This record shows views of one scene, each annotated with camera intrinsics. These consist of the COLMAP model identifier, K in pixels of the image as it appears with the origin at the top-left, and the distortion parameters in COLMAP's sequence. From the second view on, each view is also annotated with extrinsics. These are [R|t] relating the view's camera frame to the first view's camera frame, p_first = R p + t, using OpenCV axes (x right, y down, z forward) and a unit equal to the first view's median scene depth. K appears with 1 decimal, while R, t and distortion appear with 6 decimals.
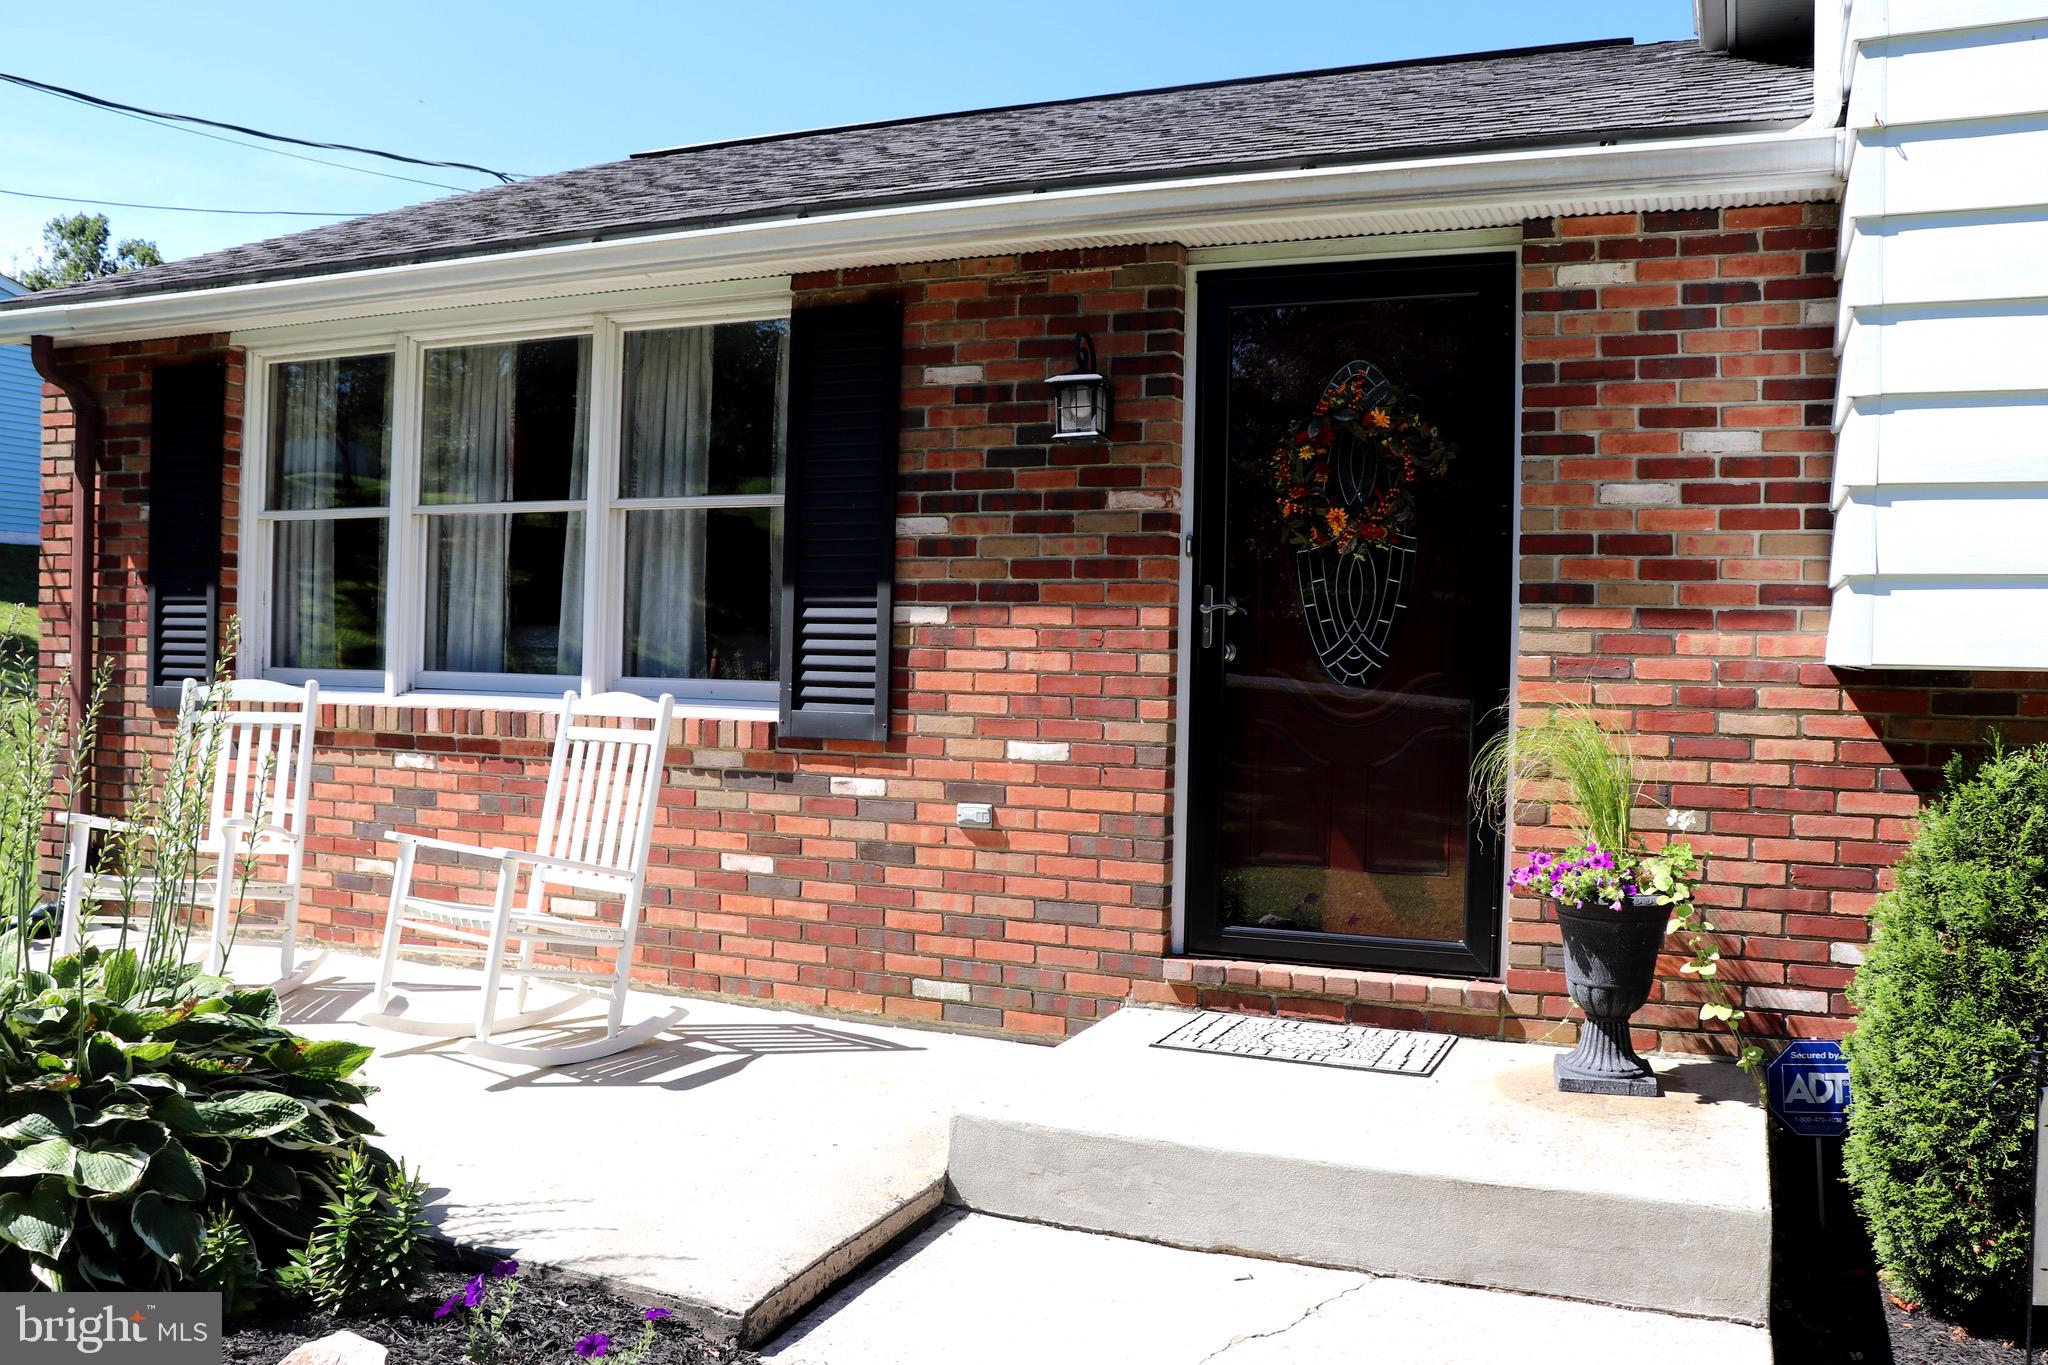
lens RADIAL K [[1686.0, 0, 1033.4], [0, 1686.0, 689.7], [0, 0, 1]] dist [-0.174691, 0.155904]
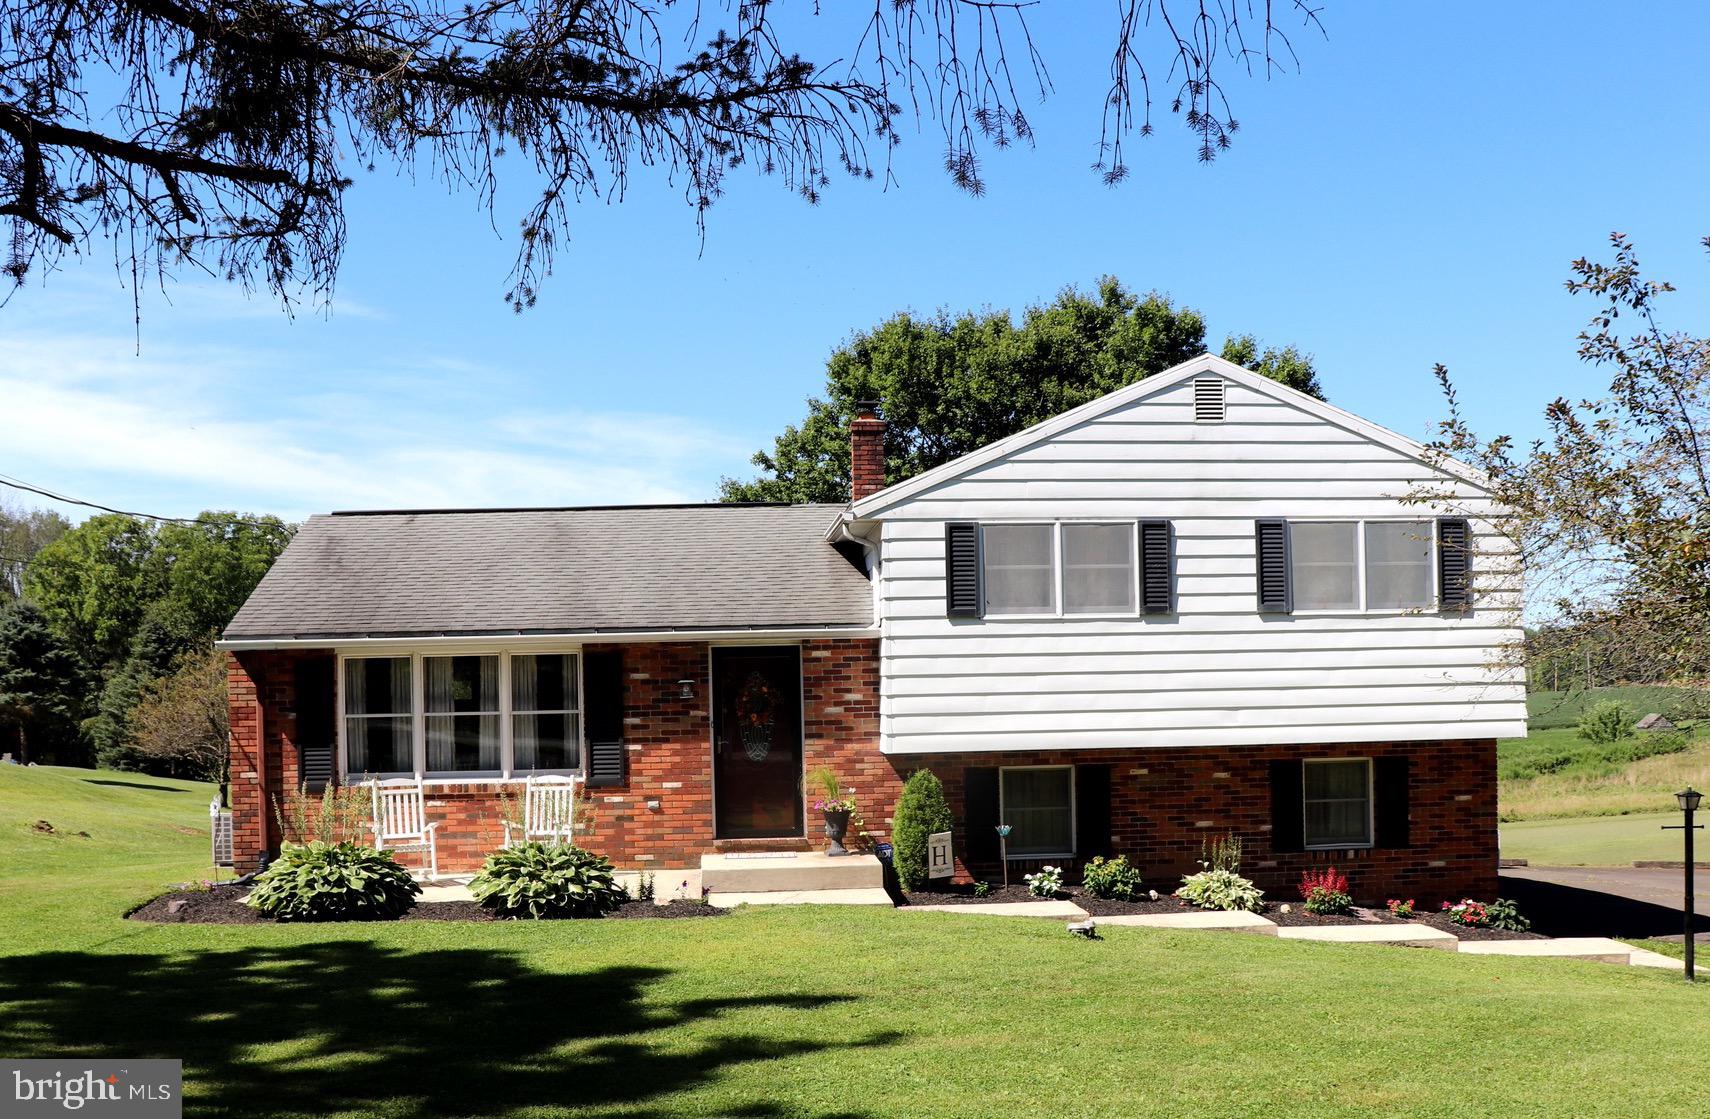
lens RADIAL K [[1690.2, 0, 836.5], [0, 1690.2, 663.5], [0, 0, 1]] dist [-0.175363, 0.218292]
pose [[0.889679, -0.033091, 0.455385, -1.284413], [0.048248, 0.998600, -0.021698, -0.123286], [-0.454029, 0.041275, 0.890030, -2.287880]]
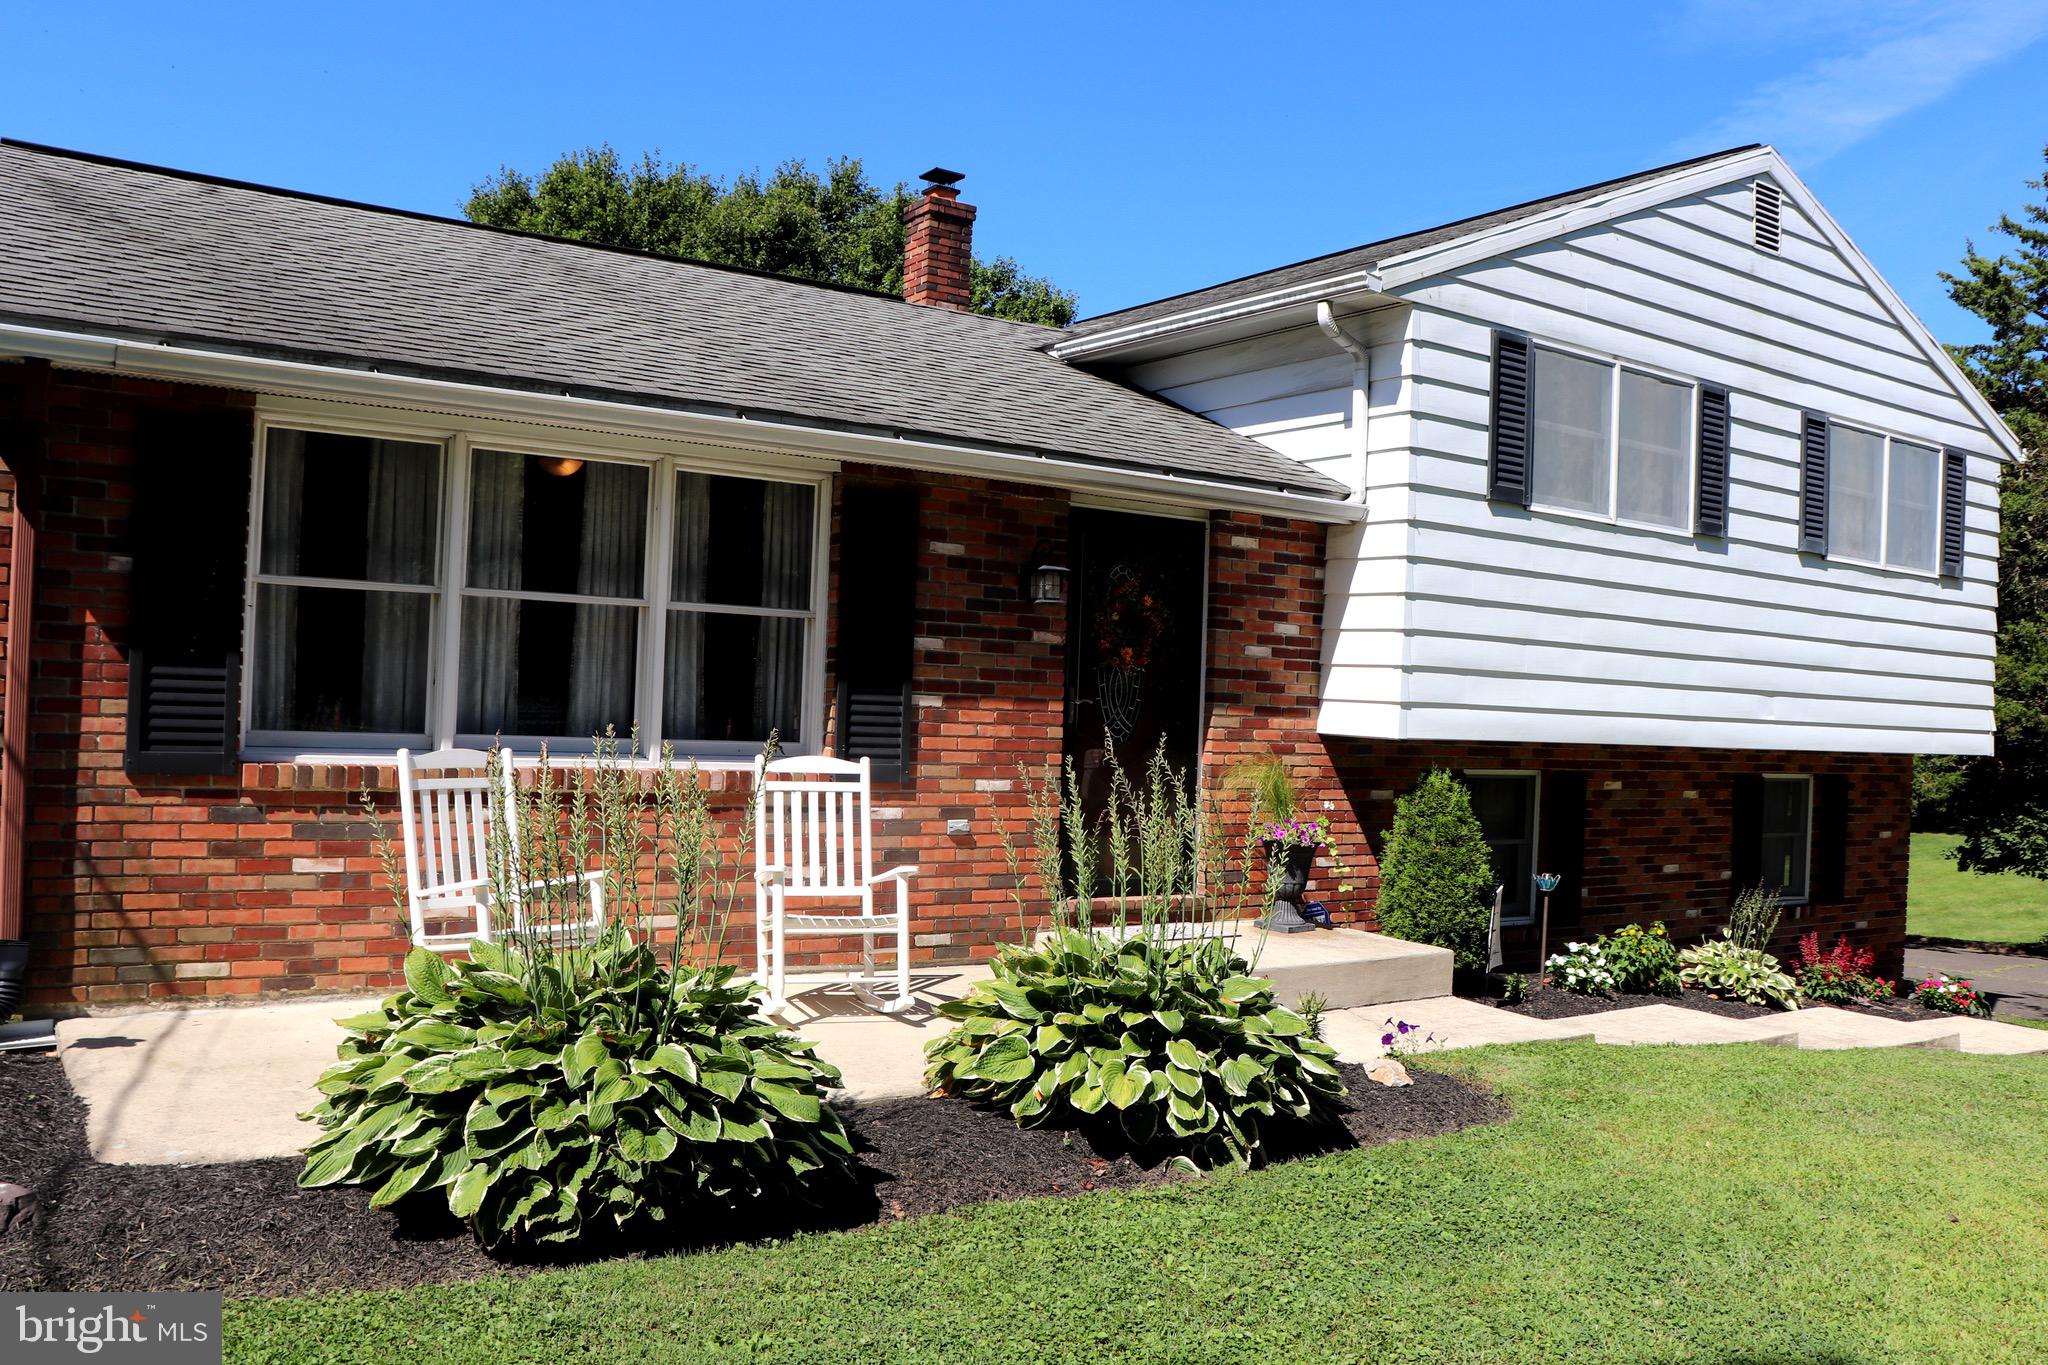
lens RADIAL K [[1686.0, 0, 1033.4], [0, 1686.0, 689.7], [0, 0, 1]] dist [-0.174691, 0.155904]
pose [[0.537288, 0.006691, 0.843372, -1.373981], [-0.012865, 0.999917, 0.000263, -0.058205], [-0.843301, -0.010991, 0.537329, 0.083132]]
